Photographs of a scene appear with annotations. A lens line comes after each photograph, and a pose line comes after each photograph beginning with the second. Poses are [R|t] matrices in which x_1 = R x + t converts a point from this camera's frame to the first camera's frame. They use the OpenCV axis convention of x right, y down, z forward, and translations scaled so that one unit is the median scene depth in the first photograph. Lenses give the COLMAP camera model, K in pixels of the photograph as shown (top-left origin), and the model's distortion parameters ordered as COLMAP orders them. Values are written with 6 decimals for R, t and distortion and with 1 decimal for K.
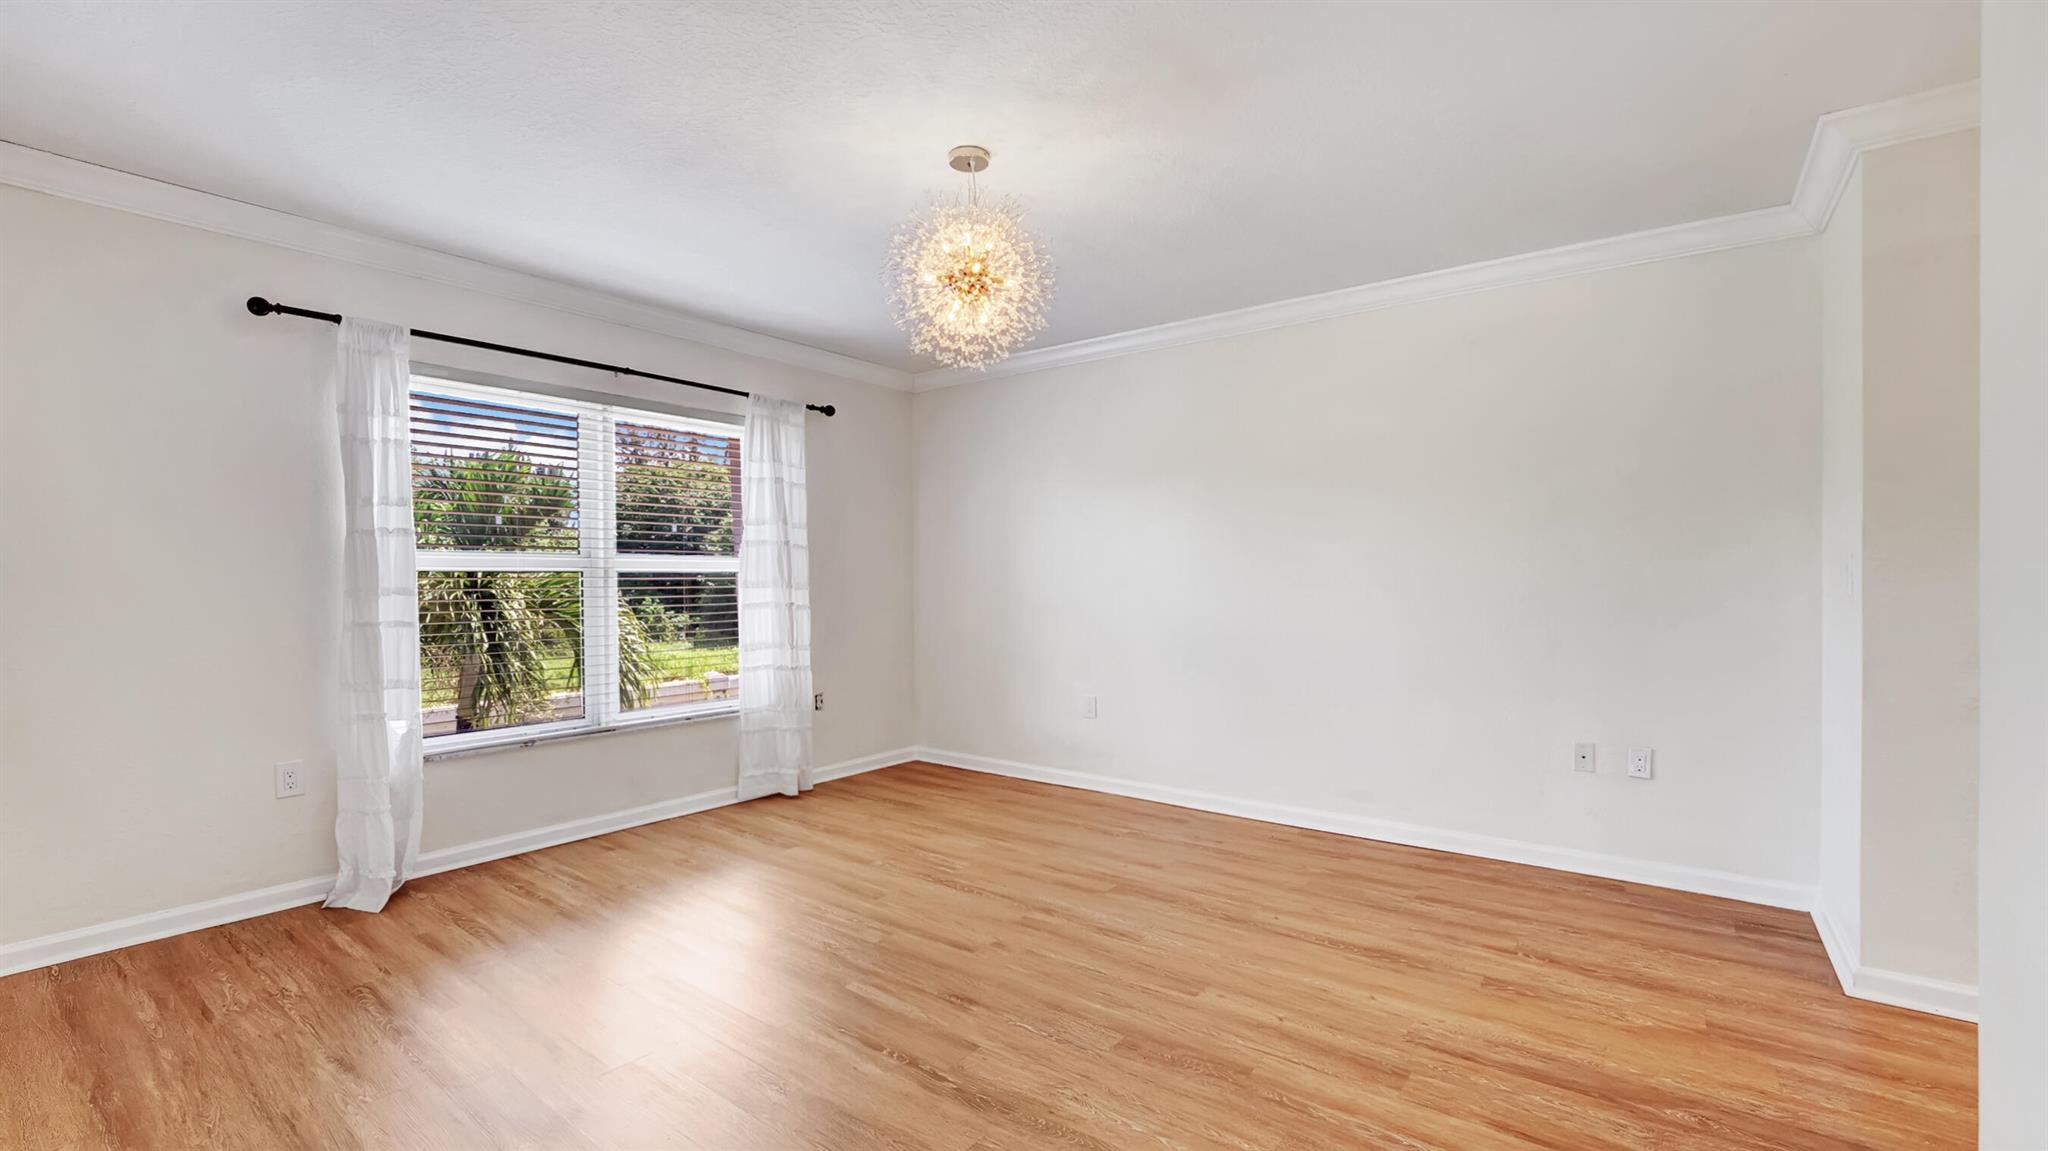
lens RADIAL K [[846.6, 0, 1023.7], [0, 846.6, 605.3], [0, 0, 1]] dist [-0.026740, 0.005573]
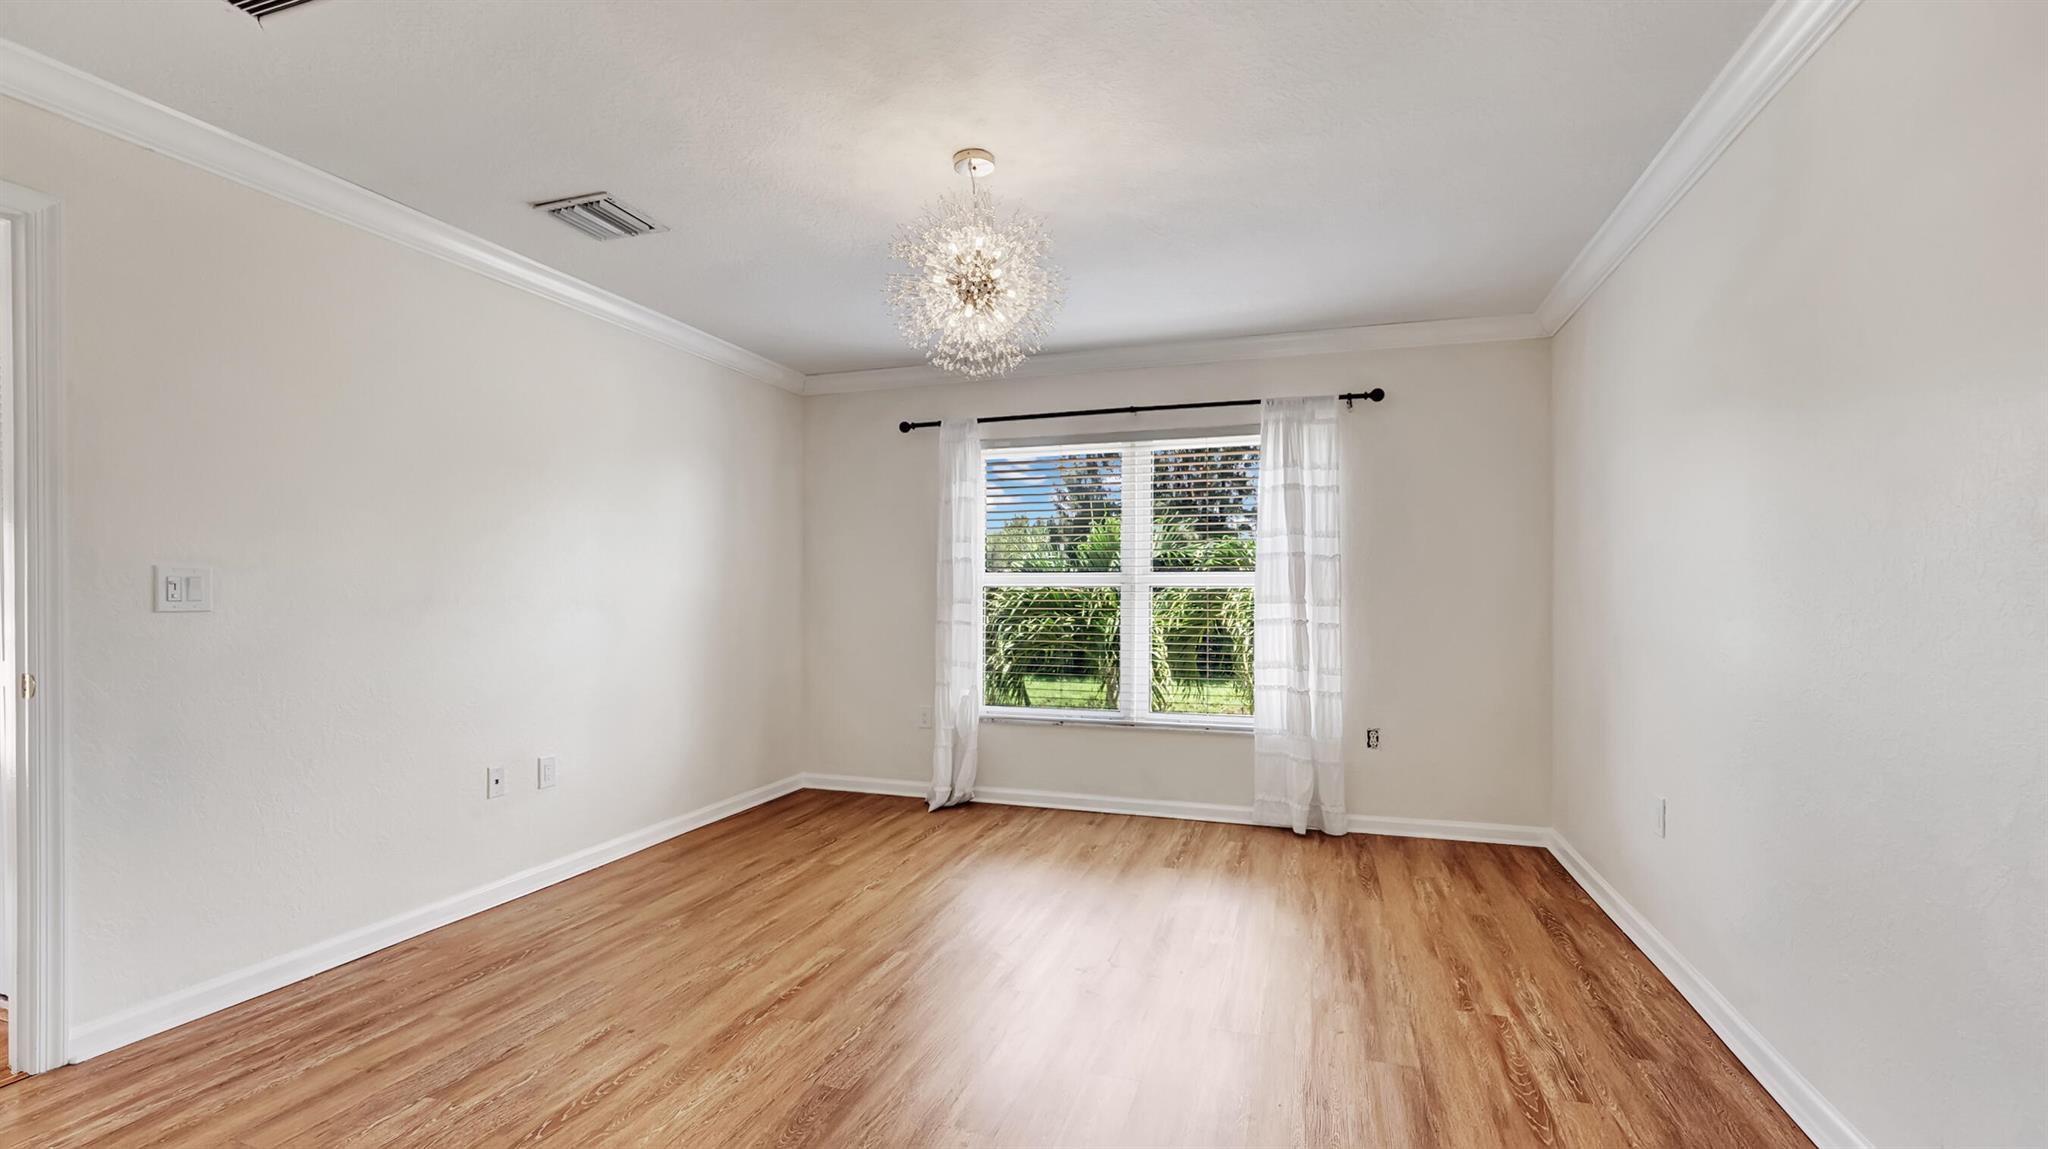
lens RADIAL K [[888.5, 0, 1032.9], [0, 888.5, 606.2], [0, 0, 1]] dist [-0.027922, 0.005363]
pose [[0.331333, 0.016151, -0.943375, 0.573259], [-0.033769, 0.999416, 0.005251, -0.014096], [0.942909, 0.030117, 0.331685, 0.452433]]
